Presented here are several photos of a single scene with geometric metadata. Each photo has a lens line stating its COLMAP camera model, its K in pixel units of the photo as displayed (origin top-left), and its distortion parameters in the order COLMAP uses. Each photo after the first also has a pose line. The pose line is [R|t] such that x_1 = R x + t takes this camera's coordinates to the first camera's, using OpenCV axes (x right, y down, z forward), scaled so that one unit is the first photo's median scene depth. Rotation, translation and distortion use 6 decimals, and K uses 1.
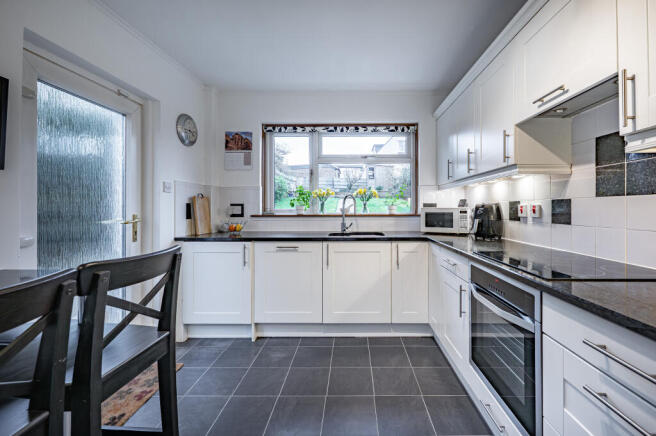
lens RADIAL K [[269.3, 0, 351.2], [0, 269.3, 208.1], [0, 0, 1]] dist [0.000574, -0.000028]
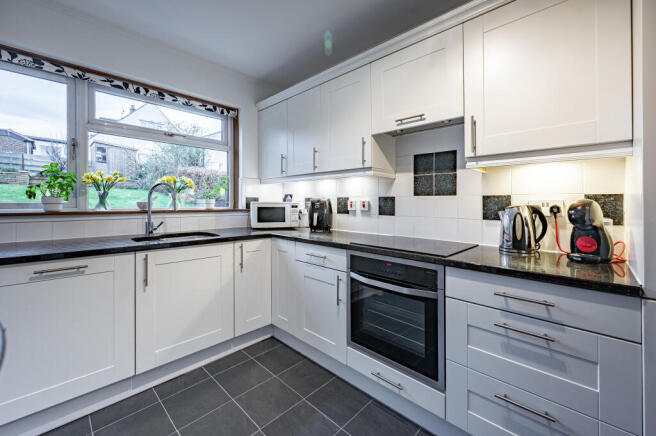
lens RADIAL K [[267.8, 0, 327.3], [0, 267.8, 203.0], [0, 0, 1]] dist [-0.000375, -0.000198]
pose [[0.684718, 0.006154, 0.728782, -0.272850], [-0.008316, 0.999965, -0.000631, 0.000608], [-0.728761, -0.005629, 0.684745, 0.211648]]
